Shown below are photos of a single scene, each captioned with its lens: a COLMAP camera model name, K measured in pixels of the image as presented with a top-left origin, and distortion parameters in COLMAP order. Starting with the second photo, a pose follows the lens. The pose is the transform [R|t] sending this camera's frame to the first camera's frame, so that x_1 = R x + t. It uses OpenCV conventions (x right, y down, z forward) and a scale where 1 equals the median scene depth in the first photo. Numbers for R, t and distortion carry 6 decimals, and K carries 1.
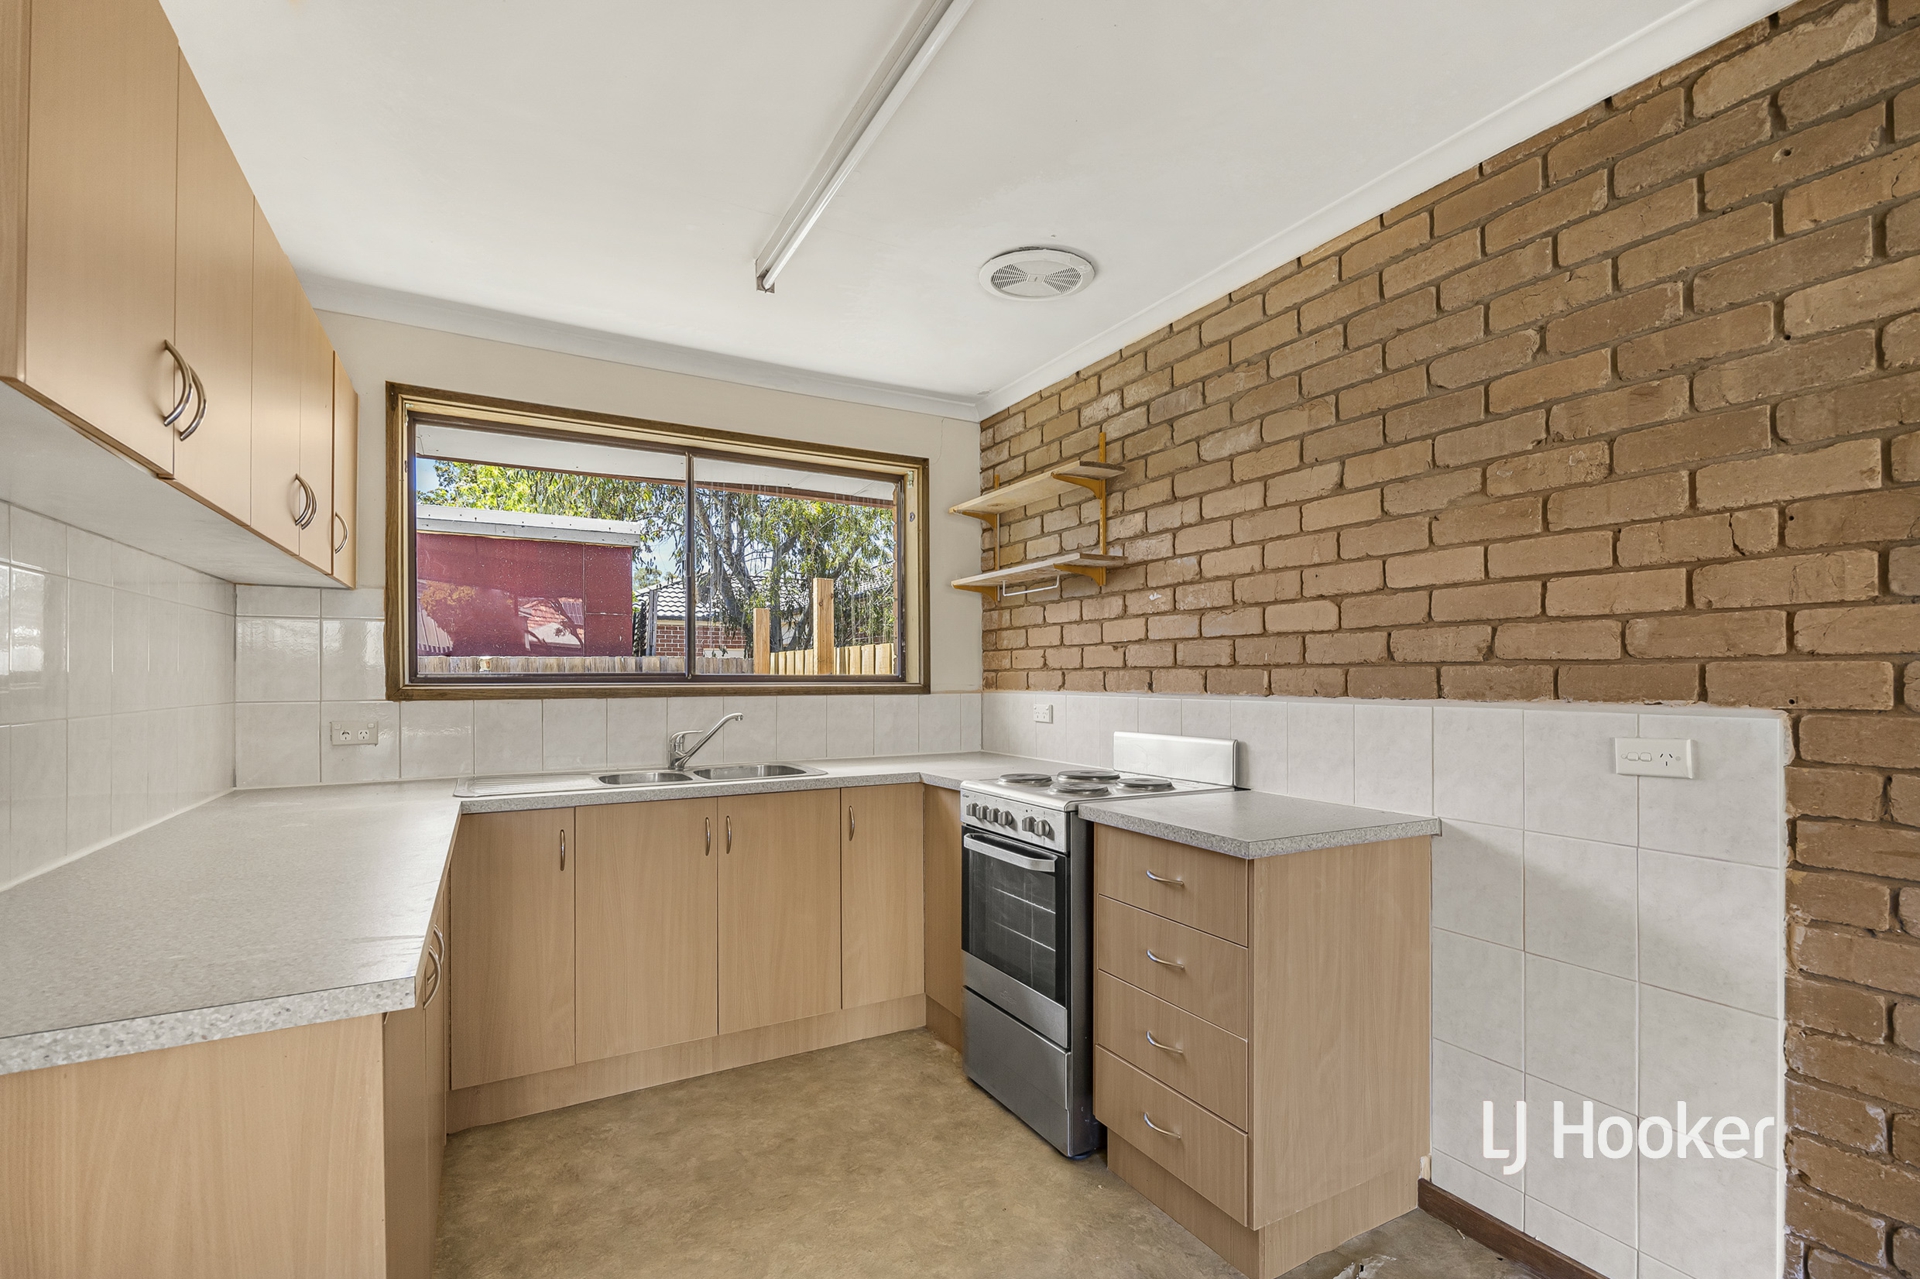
lens RADIAL K [[854.1, 0, 965.4], [0, 854.1, 672.7], [0, 0, 1]] dist [-0.001834, 0.000319]
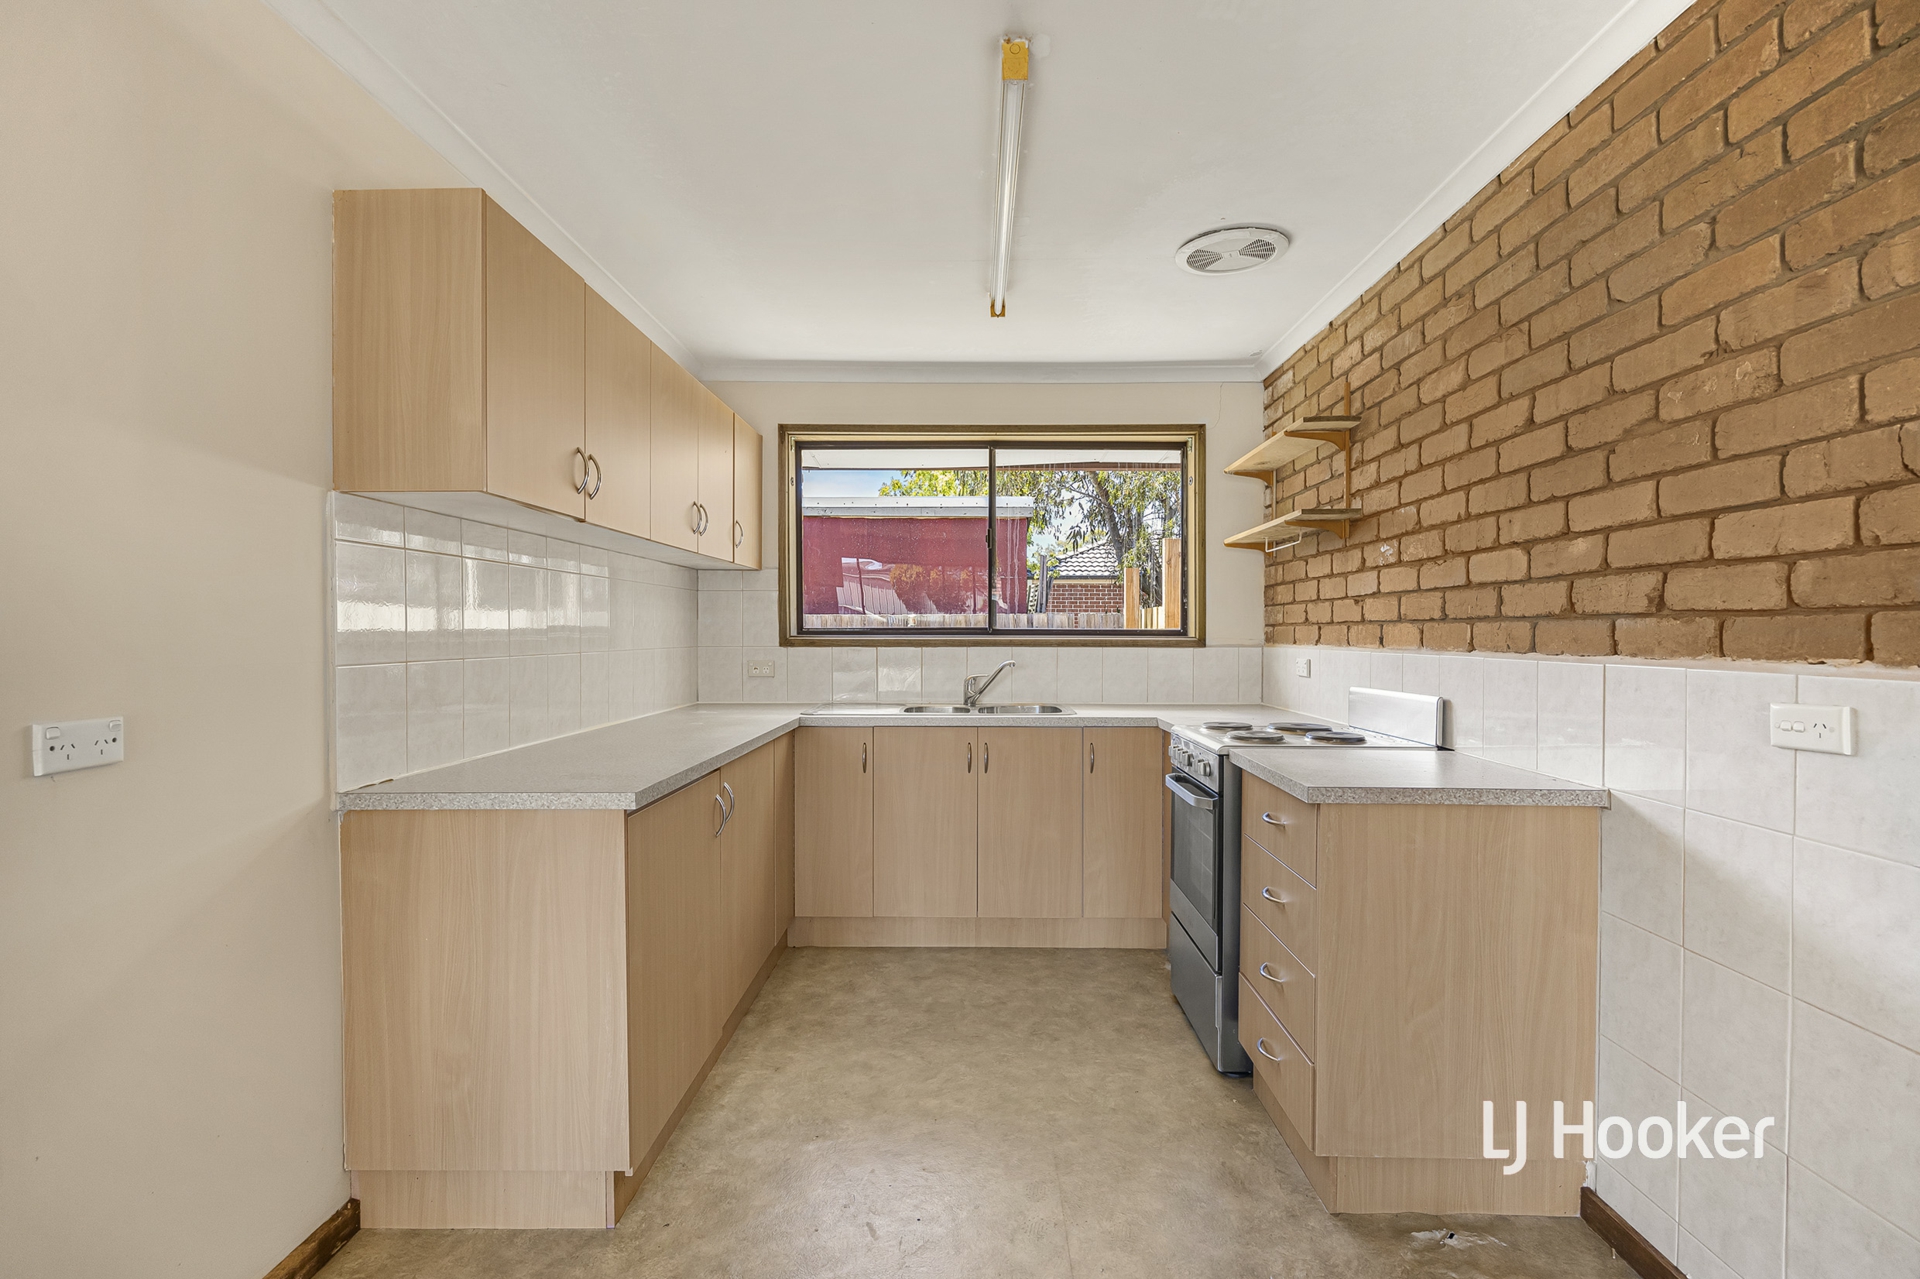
lens RADIAL K [[839.8, 0, 960.0], [0, 839.8, 639.5], [0, 0, 1]] dist [-0.001269, -0.000345]
pose [[0.863235, 0.006745, -0.504757, 0.352450], [-0.000128, 0.999914, 0.013144, 0.002357], [0.504802, -0.011282, 0.863161, -0.080307]]
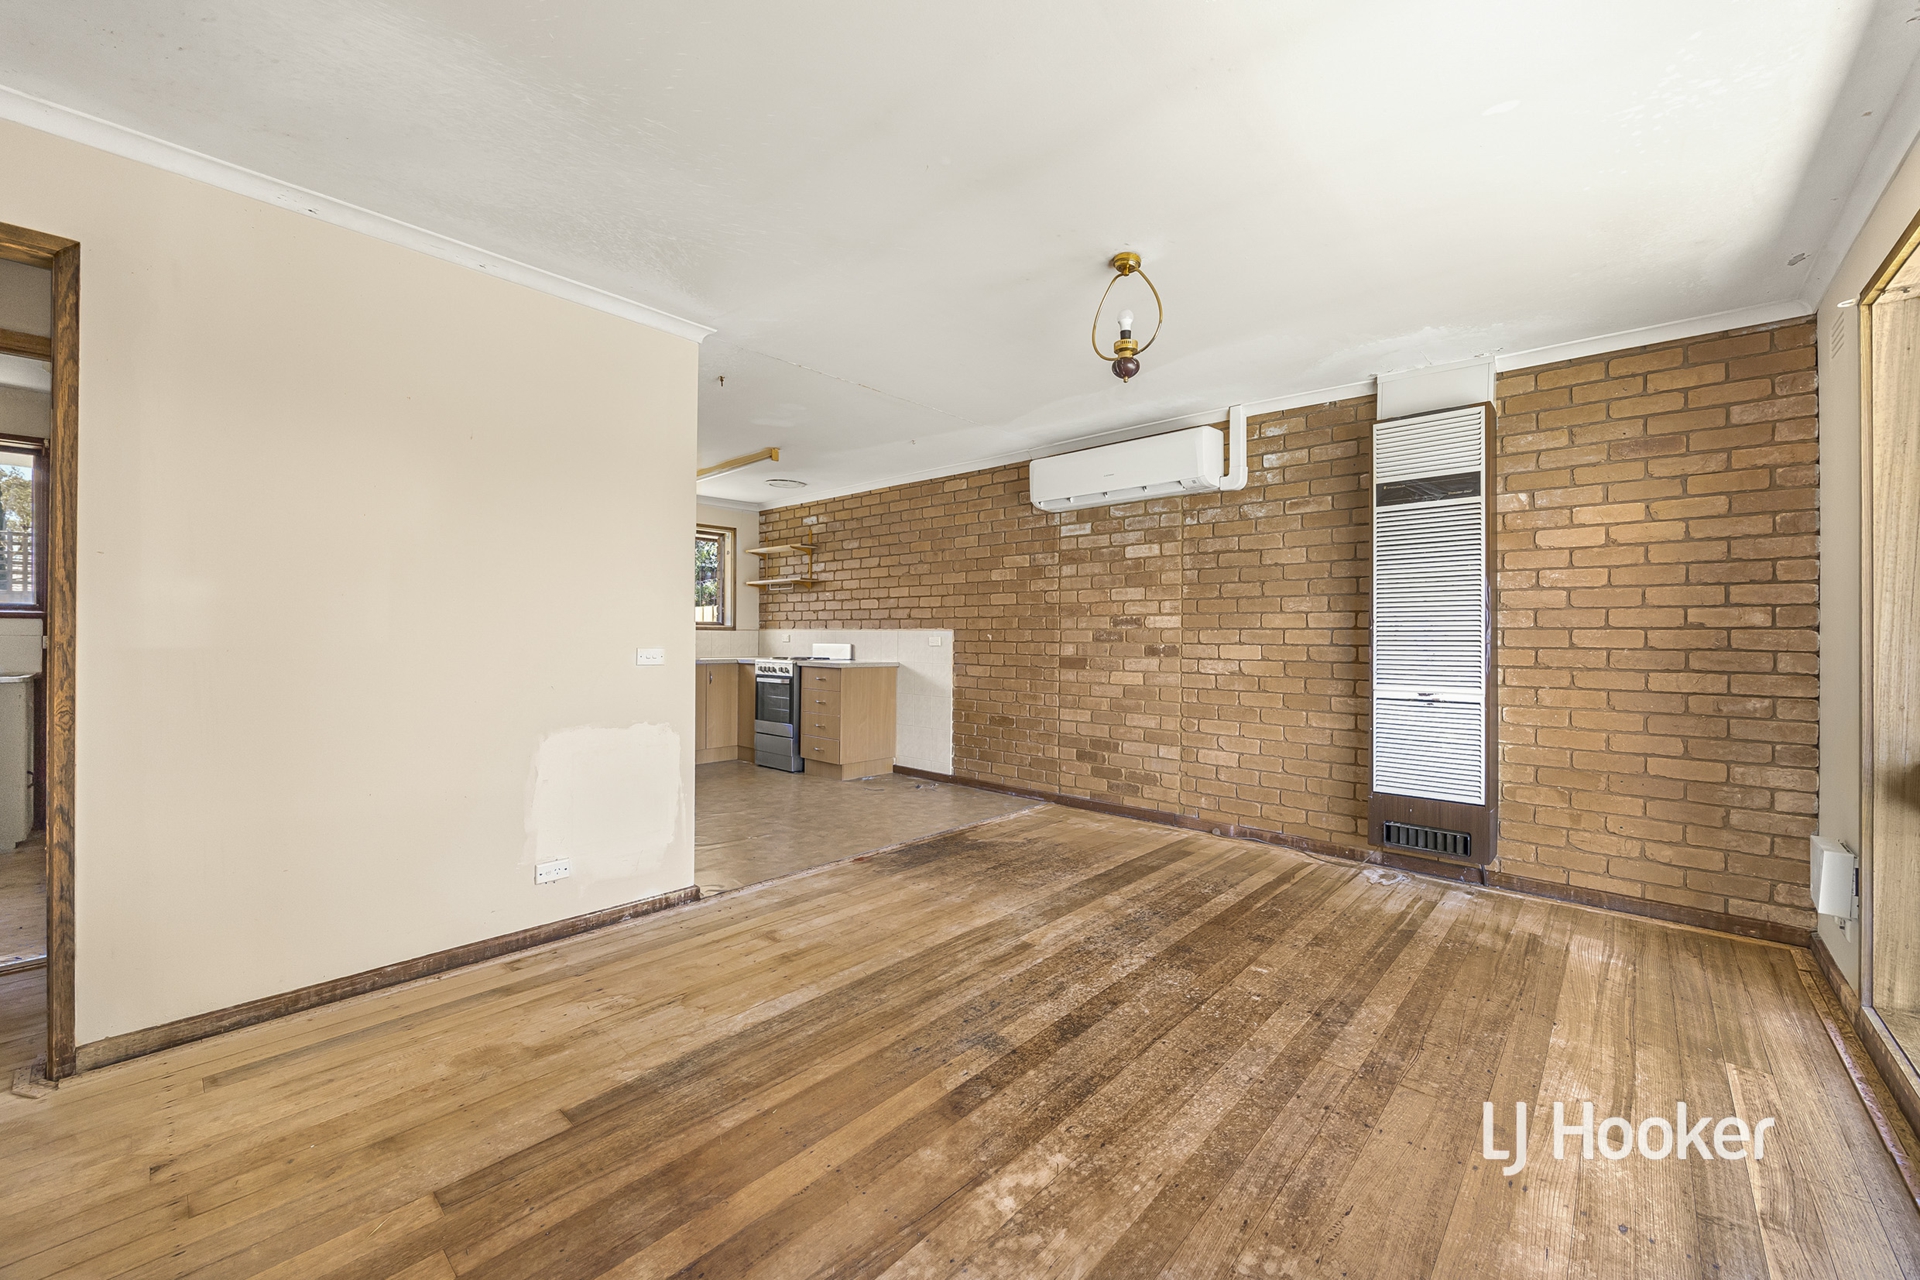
lens RADIAL K [[745.9, 0, 960.0], [0, 745.9, 640.0], [0, 0, 1]] dist [0.000166, -0.000001]
pose [[0.949226, 0.010527, 0.314418, -0.159282], [-0.013387, 0.999886, 0.006940, 0.045202], [-0.314309, -0.010797, 0.949259, -1.754984]]
